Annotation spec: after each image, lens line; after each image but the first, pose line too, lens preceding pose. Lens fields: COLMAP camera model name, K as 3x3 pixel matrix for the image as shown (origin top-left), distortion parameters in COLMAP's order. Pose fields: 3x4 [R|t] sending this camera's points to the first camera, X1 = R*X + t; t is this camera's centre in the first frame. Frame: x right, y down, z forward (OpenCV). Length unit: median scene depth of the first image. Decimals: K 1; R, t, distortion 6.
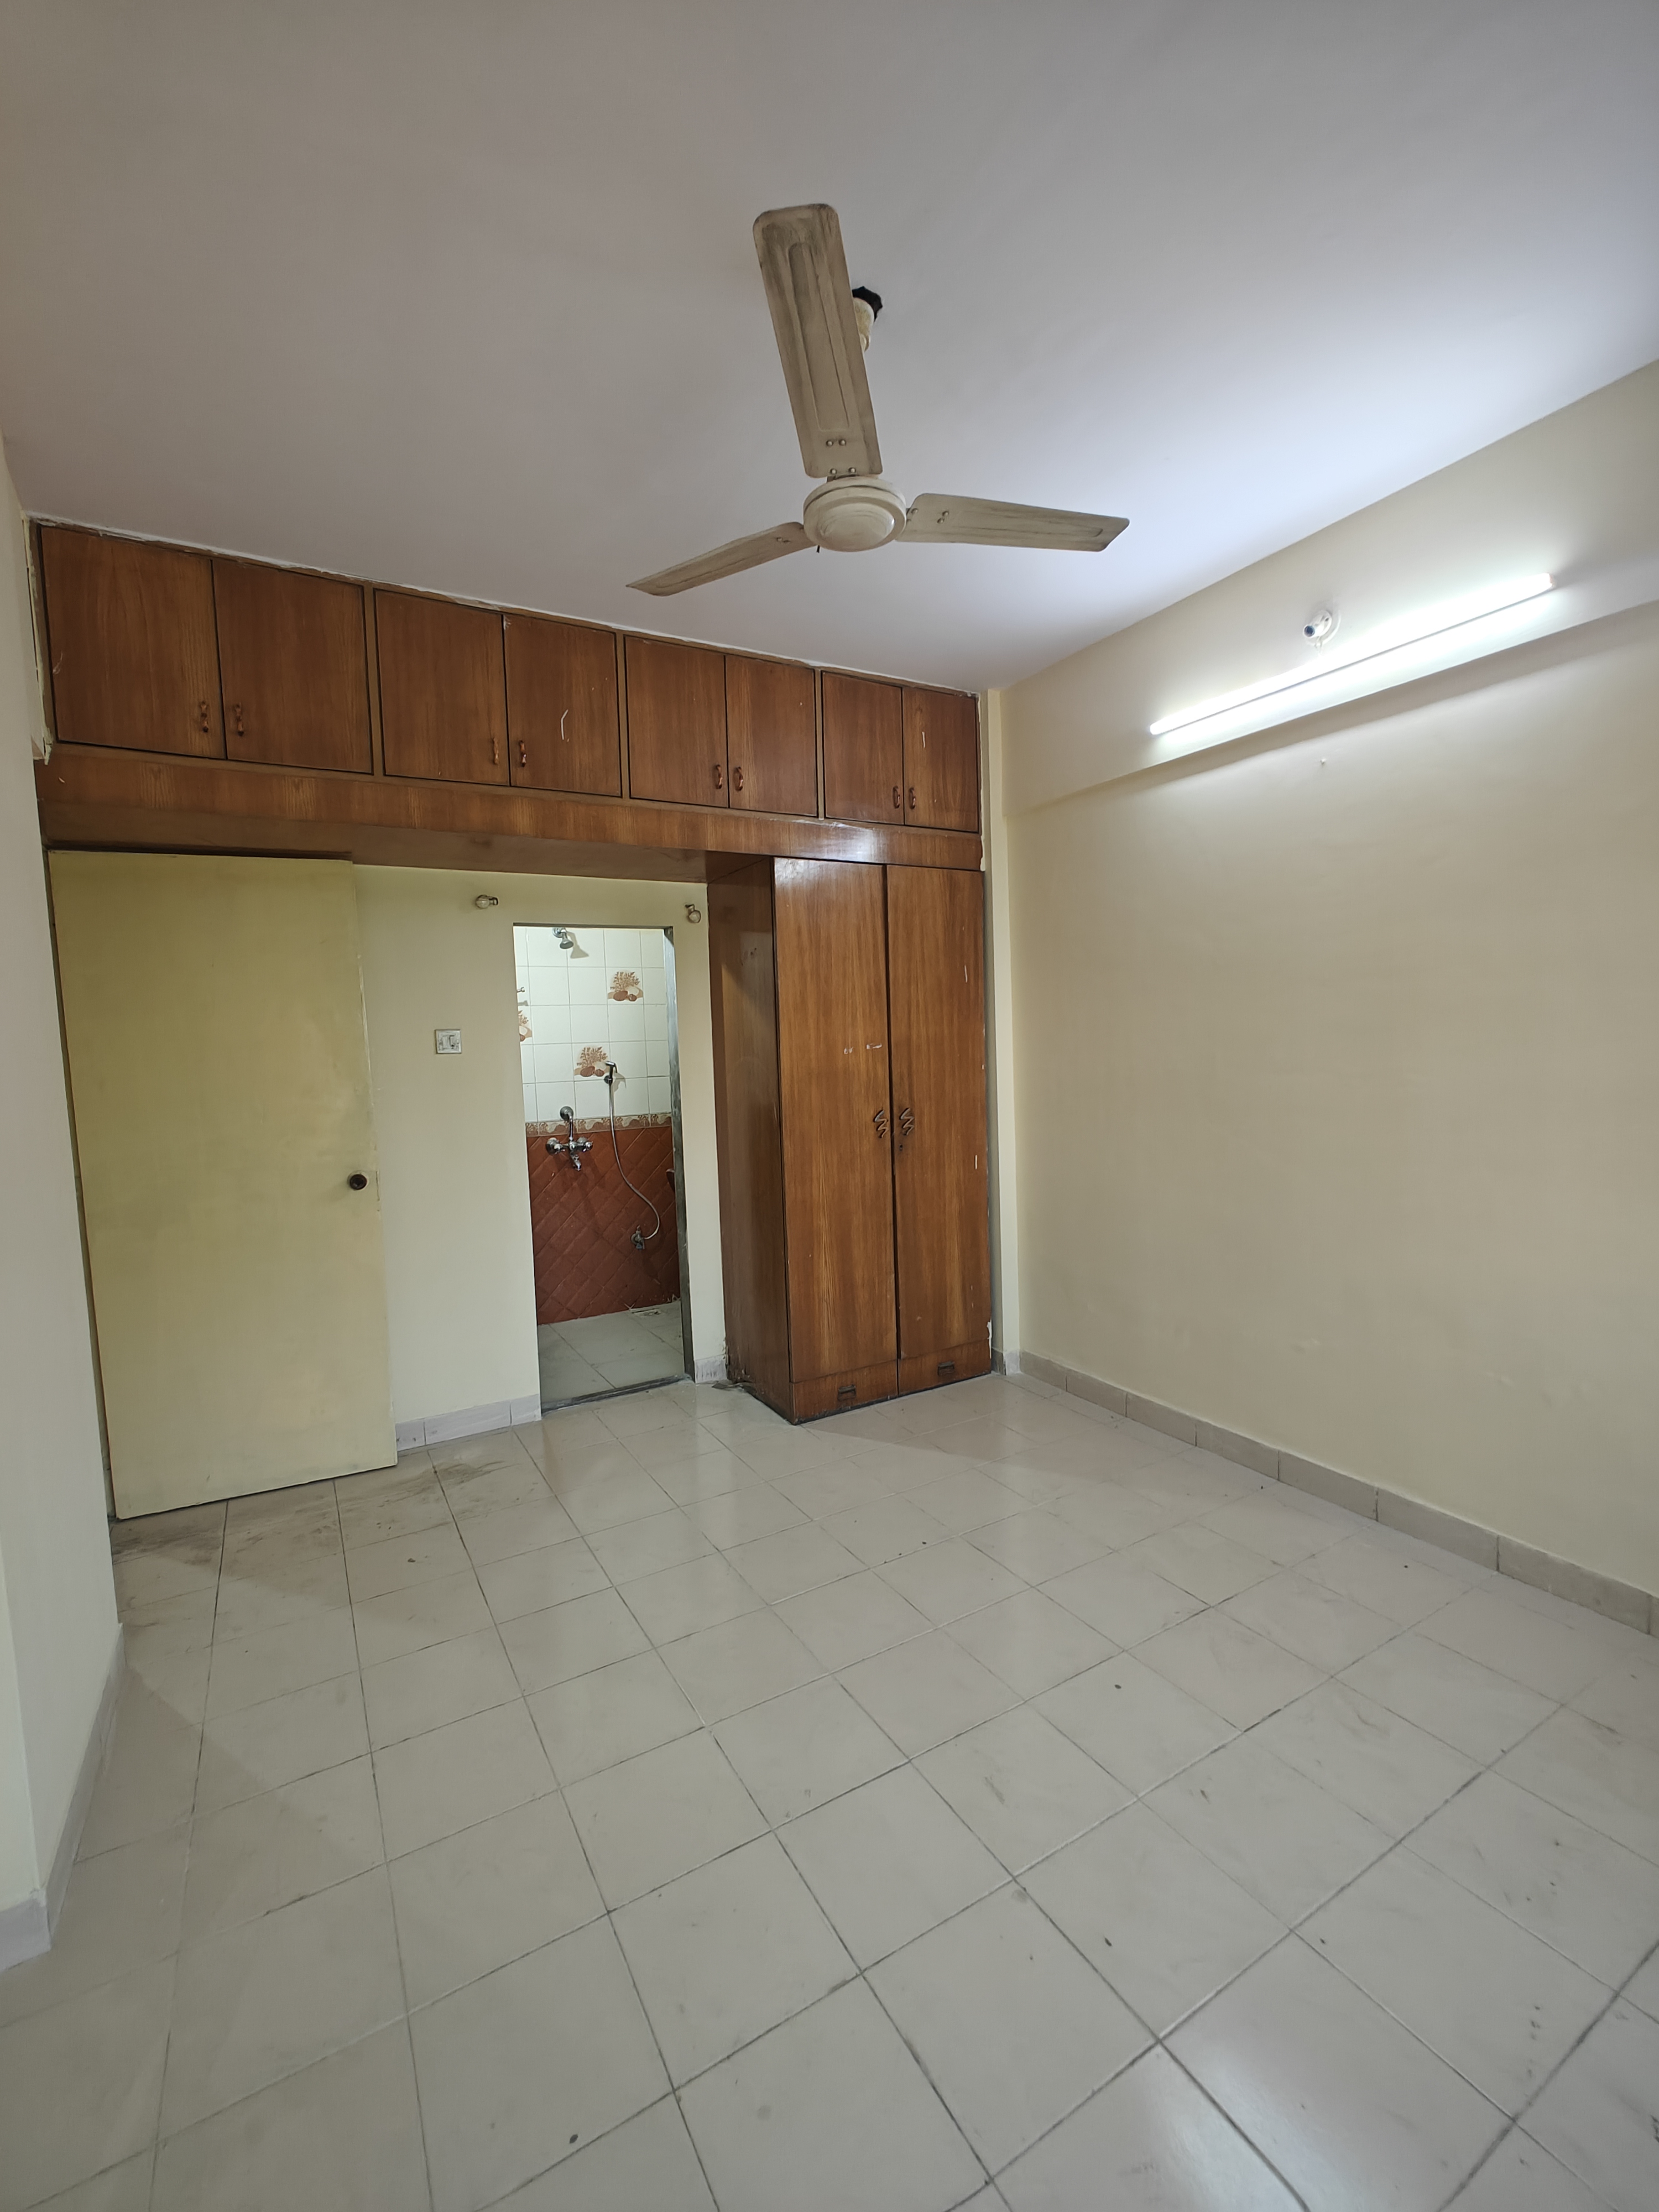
lens RADIAL K [[936.0, 0, 835.0], [0, 936.0, 1108.6], [0, 0, 1]] dist [-0.001365, 0.001605]
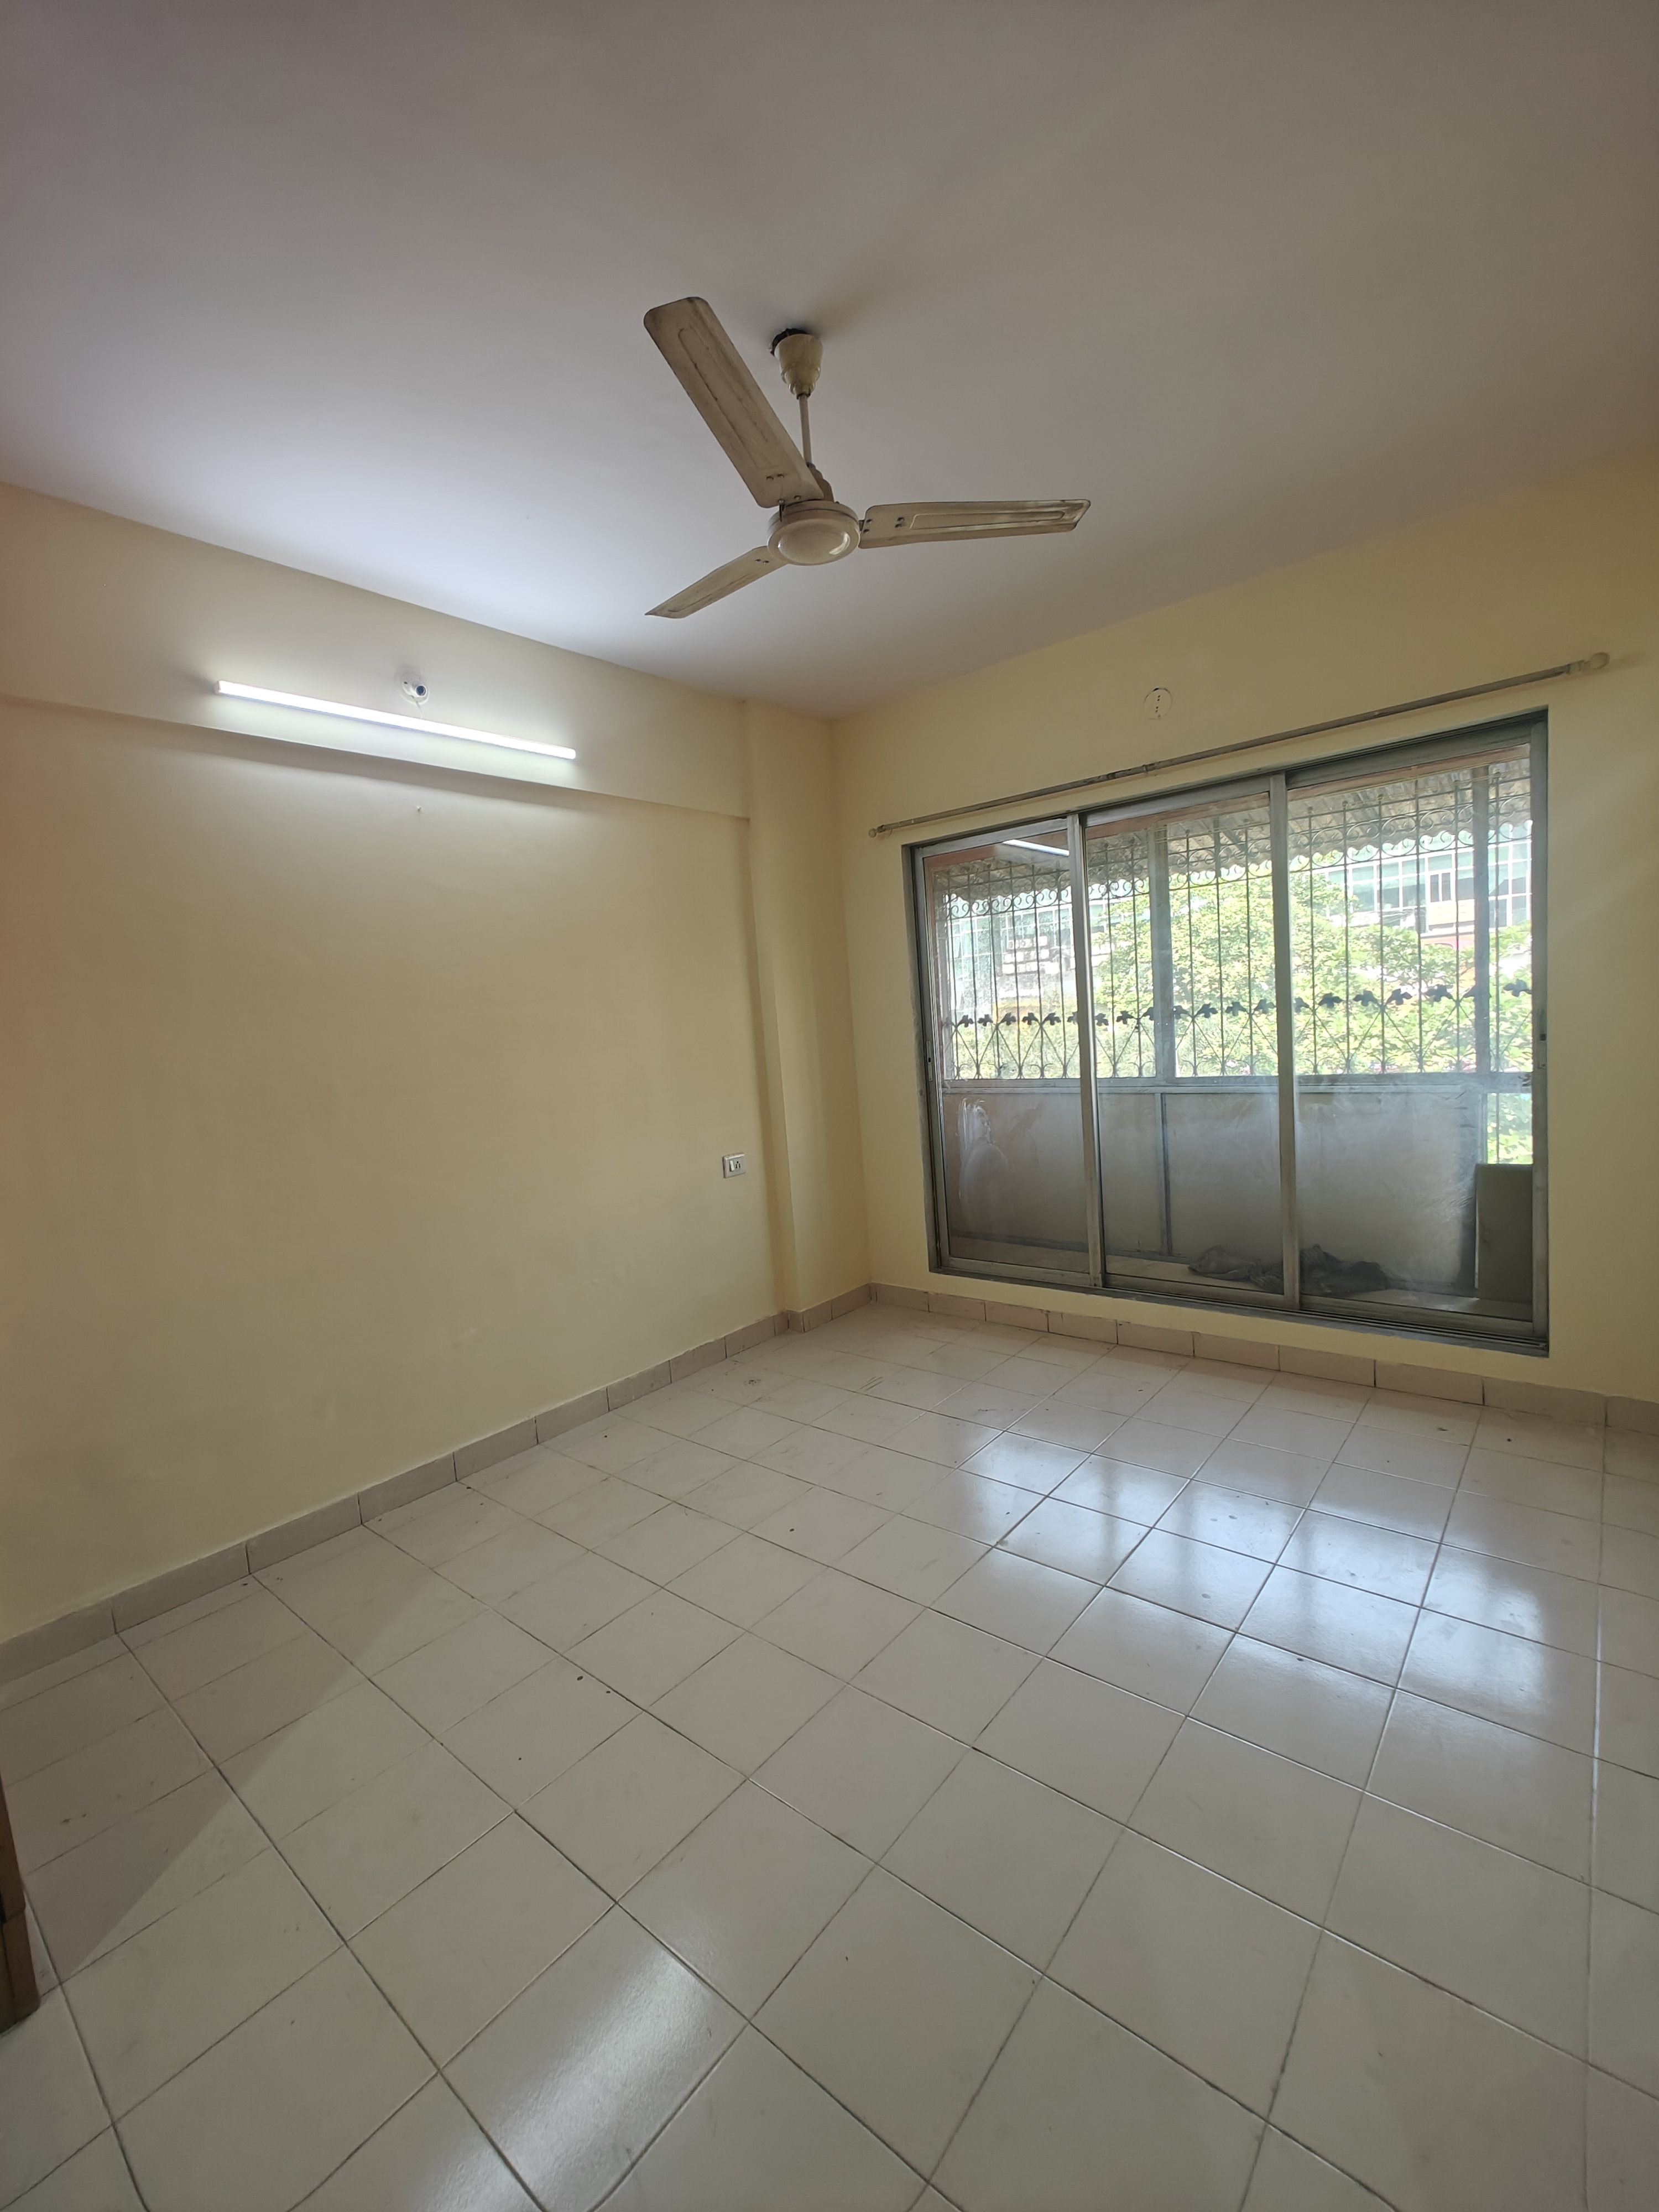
lens RADIAL K [[936.0, 0, 823.9], [0, 936.0, 1102.5], [0, 0, 1]] dist [-0.001365, 0.001605]
pose [[-0.328059, -0.031152, 0.944144, -0.661733], [0.146404, 0.985704, 0.083393, -0.047652], [-0.933244, 0.165584, -0.318808, 0.920454]]
